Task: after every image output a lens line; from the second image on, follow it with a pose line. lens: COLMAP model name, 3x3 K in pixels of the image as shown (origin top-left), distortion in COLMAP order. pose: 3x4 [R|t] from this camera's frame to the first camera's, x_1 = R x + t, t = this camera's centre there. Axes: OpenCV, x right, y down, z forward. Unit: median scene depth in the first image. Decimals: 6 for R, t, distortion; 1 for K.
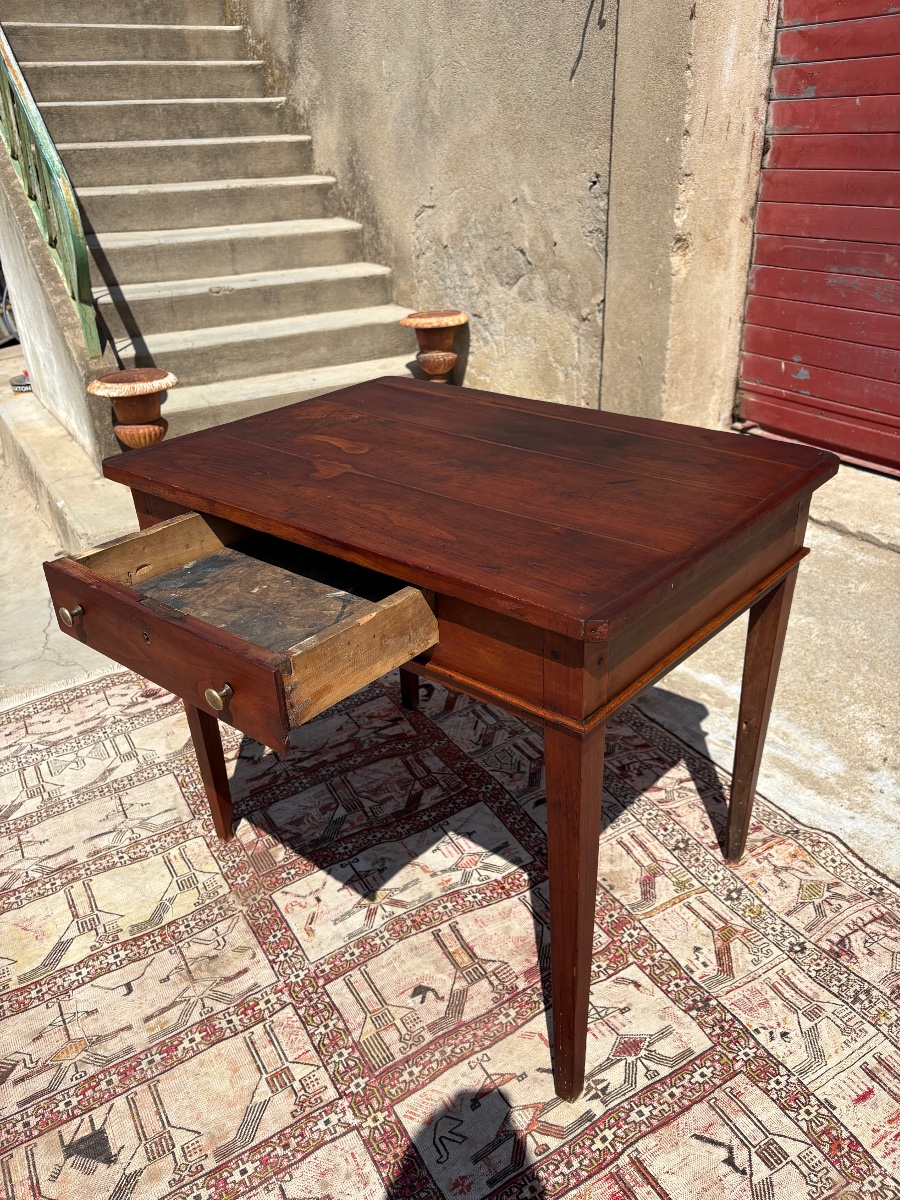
lens RADIAL K [[910.9, 0, 441.6], [0, 910.9, 596.0], [0, 0, 1]] dist [0.018926, -0.001914]
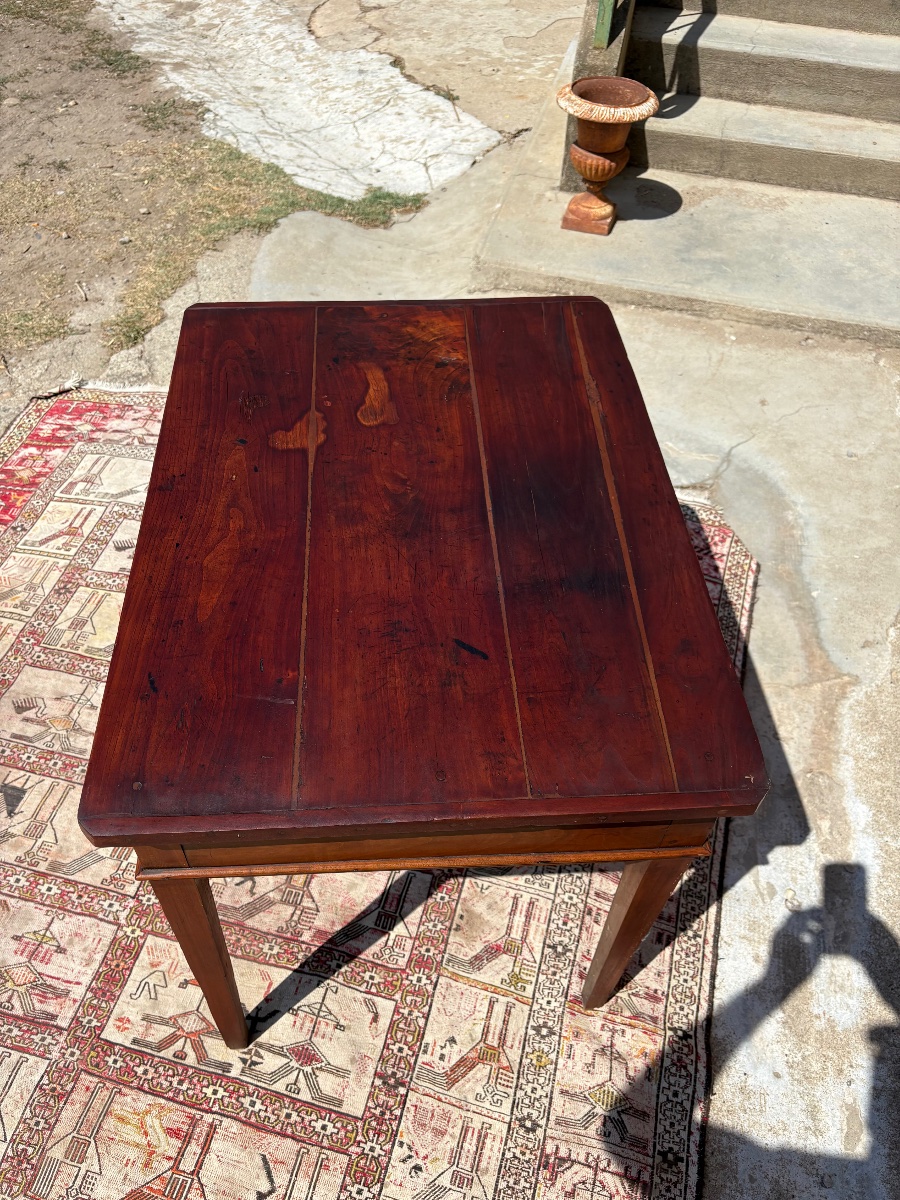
lens RADIAL K [[912.9, 0, 443.4], [0, 912.9, 602.7], [0, 0, 1]] dist [0.016675, 0.006176]
pose [[0.701861, 0.571228, -0.425546, 0.402974], [-0.364363, 0.801247, 0.474597, -0.428030], [0.612071, -0.178048, 0.770499, 0.309912]]
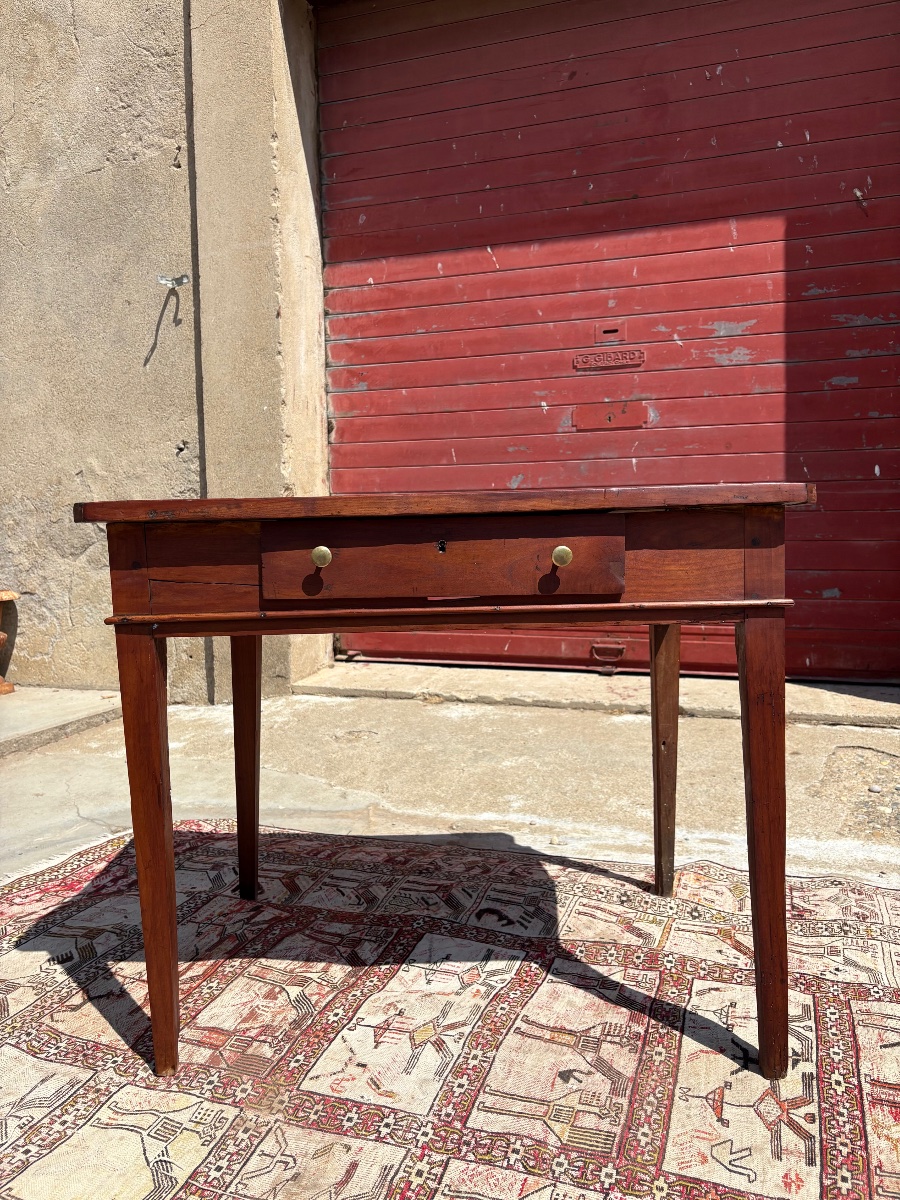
lens RADIAL K [[908.6, 0, 445.5], [0, 908.6, 601.1], [0, 0, 1]] dist [0.057922, -0.073394]
pose [[0.772250, -0.031261, 0.634549, -0.580089], [0.277835, 0.914836, -0.293058, 0.230075], [-0.571347, 0.402613, 0.715168, 0.262846]]
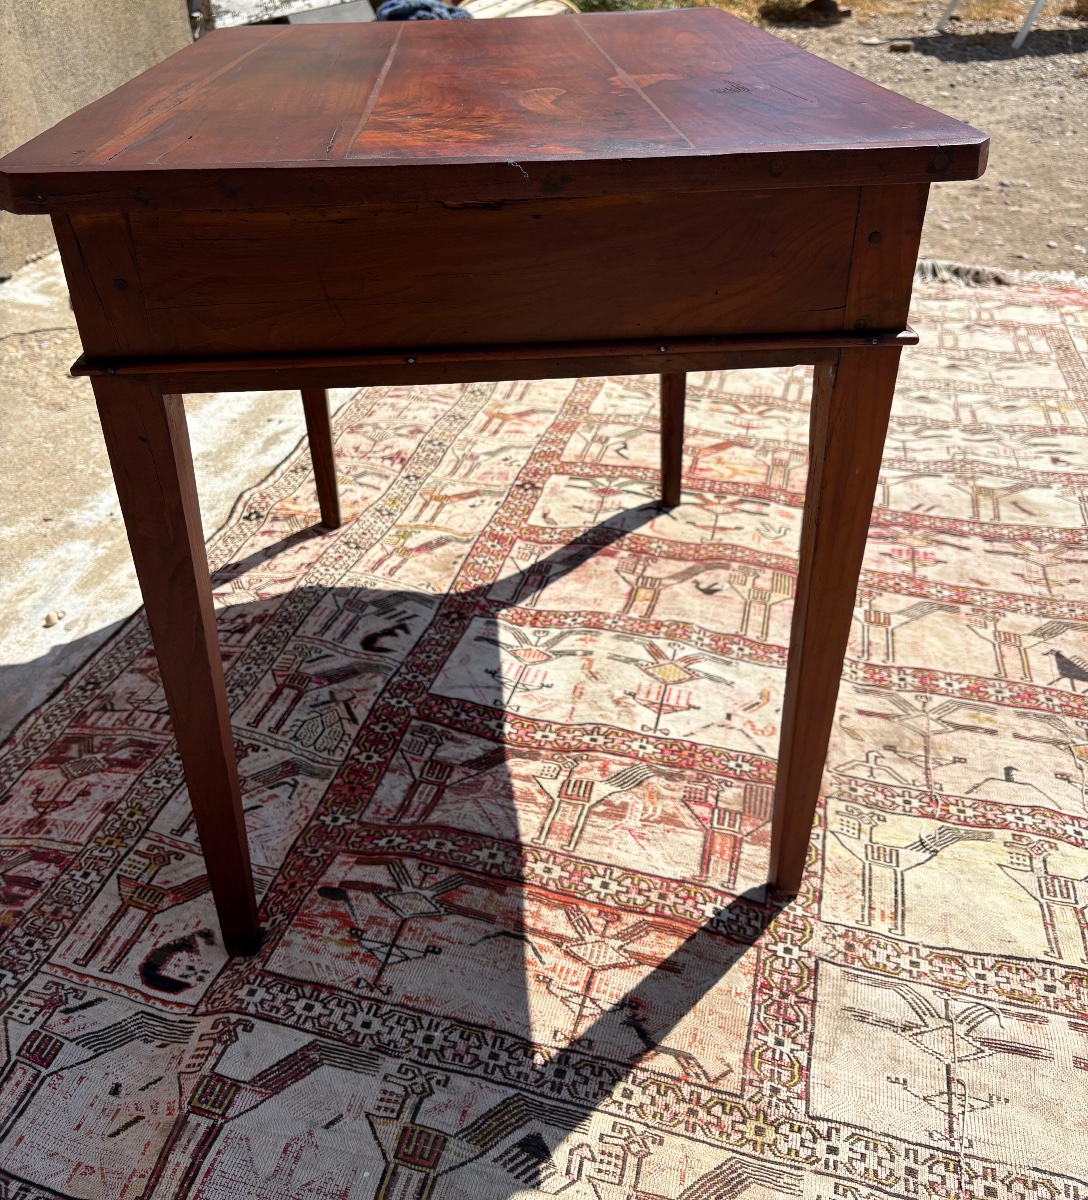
lens RADIAL K [[1108.3, 0, 544.9], [0, 1108.3, 496.7], [0, 0, 1]] dist [0.049390, -0.053062]
pose [[-0.708833, -0.294683, 0.640873, -0.559981], [0.357878, 0.632691, 0.686750, -0.438407], [-0.607848, 0.716145, -0.343012, 1.313317]]
